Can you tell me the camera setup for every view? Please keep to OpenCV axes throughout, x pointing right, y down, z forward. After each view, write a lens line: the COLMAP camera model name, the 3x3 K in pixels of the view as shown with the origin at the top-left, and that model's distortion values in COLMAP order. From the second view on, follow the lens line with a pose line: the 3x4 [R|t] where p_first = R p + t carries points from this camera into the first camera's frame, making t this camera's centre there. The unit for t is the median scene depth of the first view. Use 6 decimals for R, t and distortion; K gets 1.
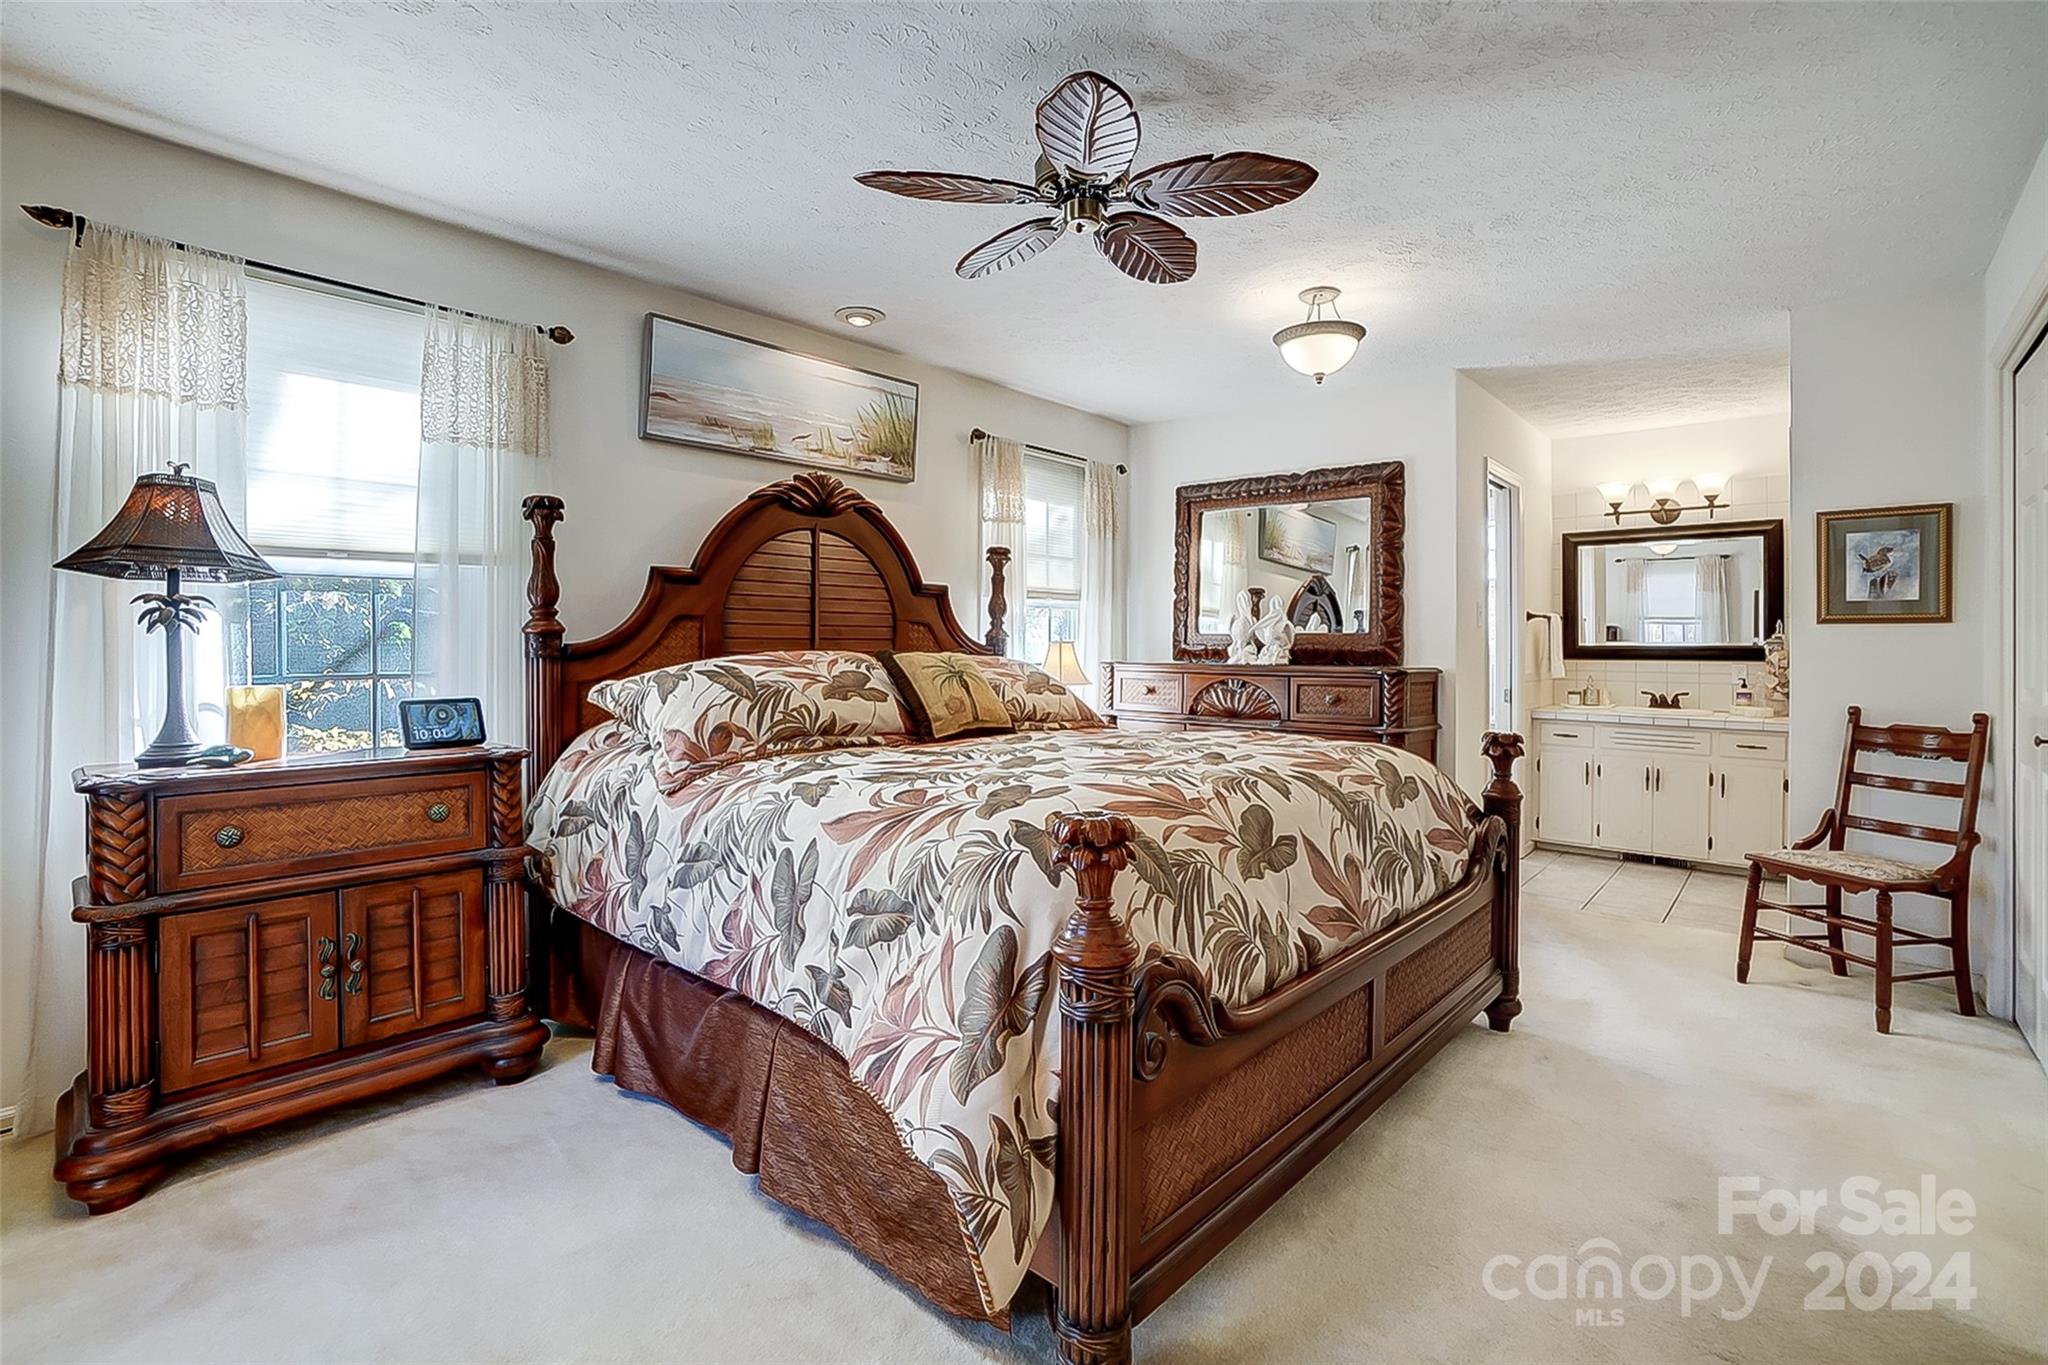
lens RADIAL K [[924.9, 0, 1013.0], [0, 924.9, 686.4], [0, 0, 1]] dist [-0.059524, 0.024950]
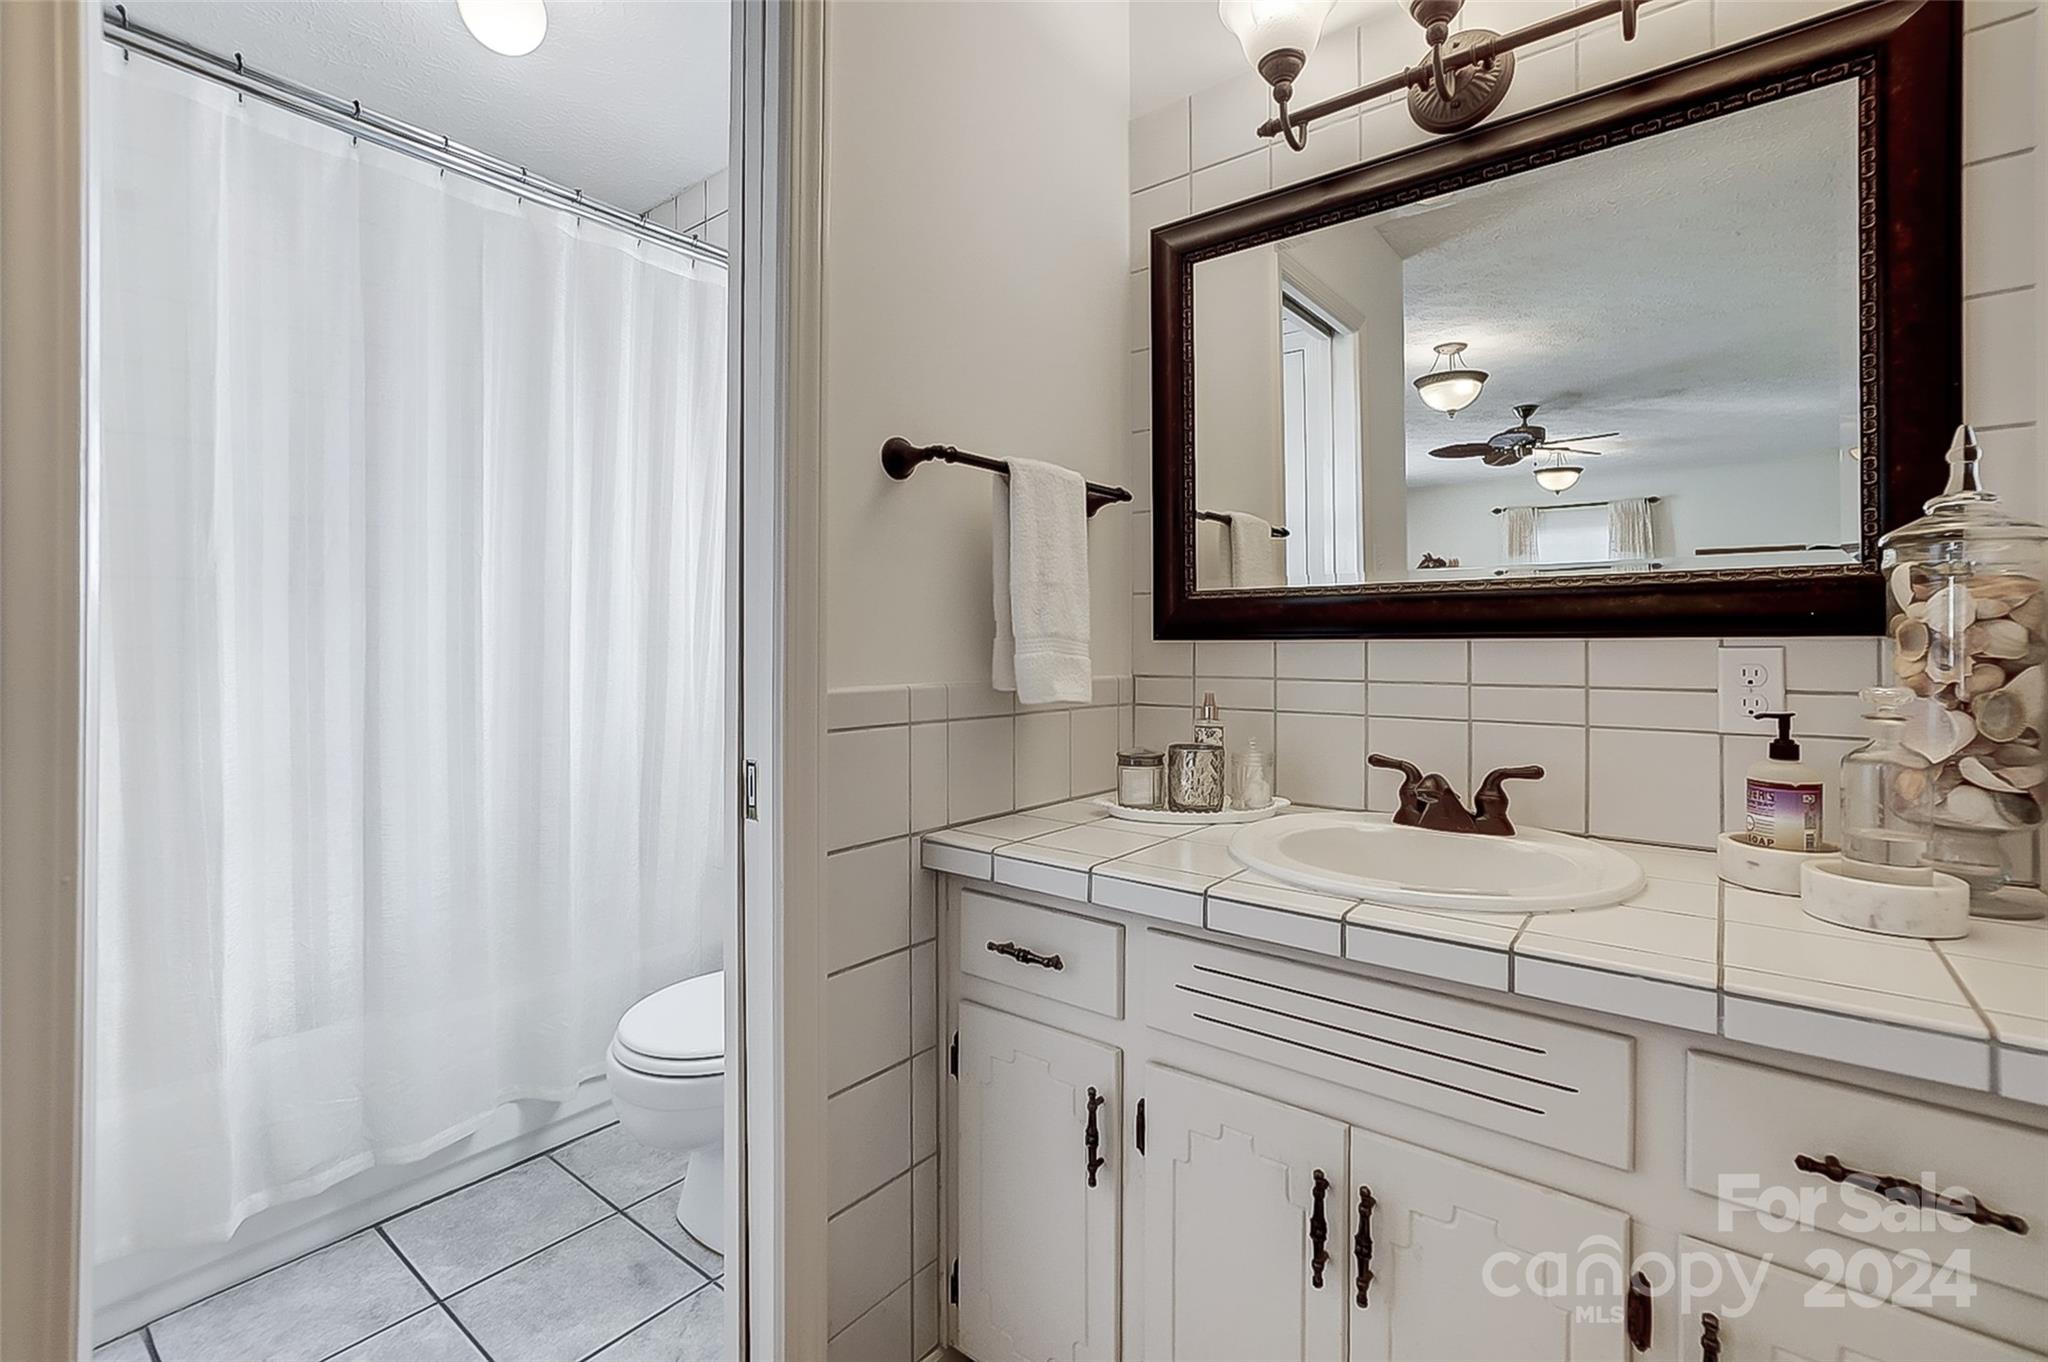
lens RADIAL K [[900.2, 0, 1026.4], [0, 900.2, 676.8], [0, 0, 1]] dist [-0.016383, 0.013246]
pose [[0.997937, -0.002890, 0.064136, 0.587557], [0.003735, 0.999908, -0.013063, -0.014982], [-0.064092, 0.013276, 0.997856, 0.756912]]
